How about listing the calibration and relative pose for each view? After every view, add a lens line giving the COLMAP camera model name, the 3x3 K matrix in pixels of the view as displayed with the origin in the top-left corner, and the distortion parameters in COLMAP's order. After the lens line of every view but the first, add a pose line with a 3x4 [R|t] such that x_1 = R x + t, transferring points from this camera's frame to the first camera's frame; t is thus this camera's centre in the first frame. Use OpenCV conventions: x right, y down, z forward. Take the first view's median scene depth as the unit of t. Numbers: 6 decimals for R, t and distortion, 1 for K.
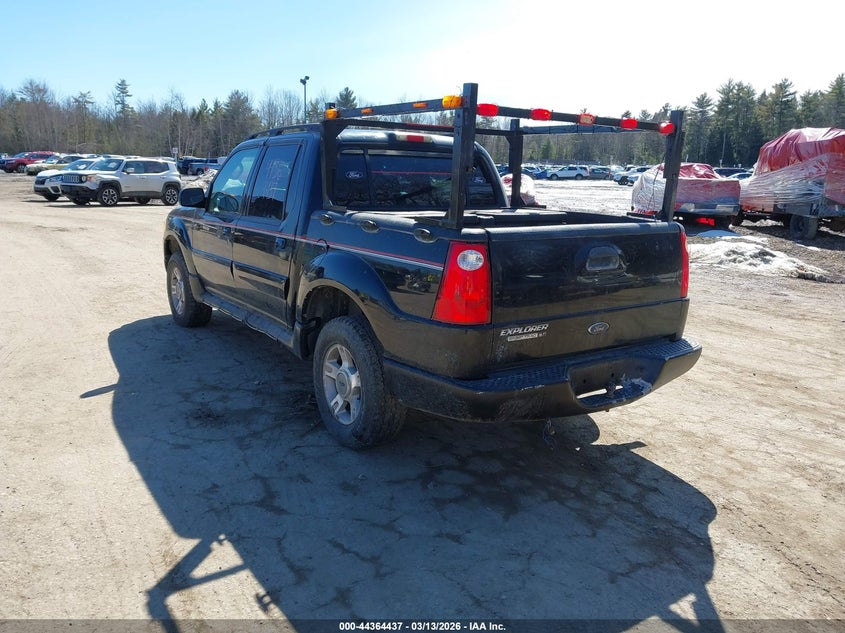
lens RADIAL K [[663.0, 0, 417.3], [0, 663.0, 336.7], [0, 0, 1]] dist [0.005898, -0.002982]
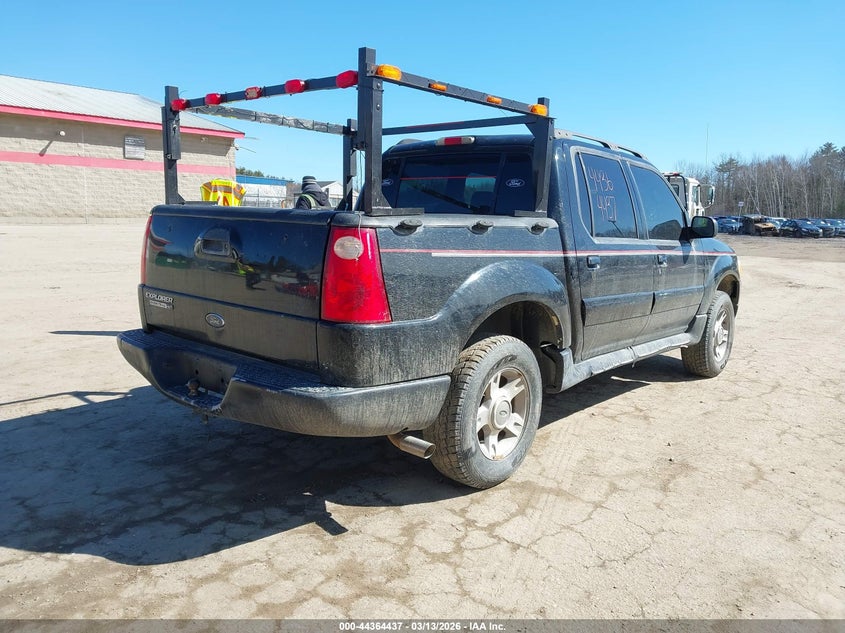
lens RADIAL K [[663.0, 0, 417.3], [0, 663.0, 336.7], [0, 0, 1]] dist [0.005898, -0.002982]
pose [[0.229485, 0.153528, -0.961127, 1.106388], [-0.261279, 0.960953, 0.091116, -0.133042], [0.937587, 0.230213, 0.260638, 0.946991]]
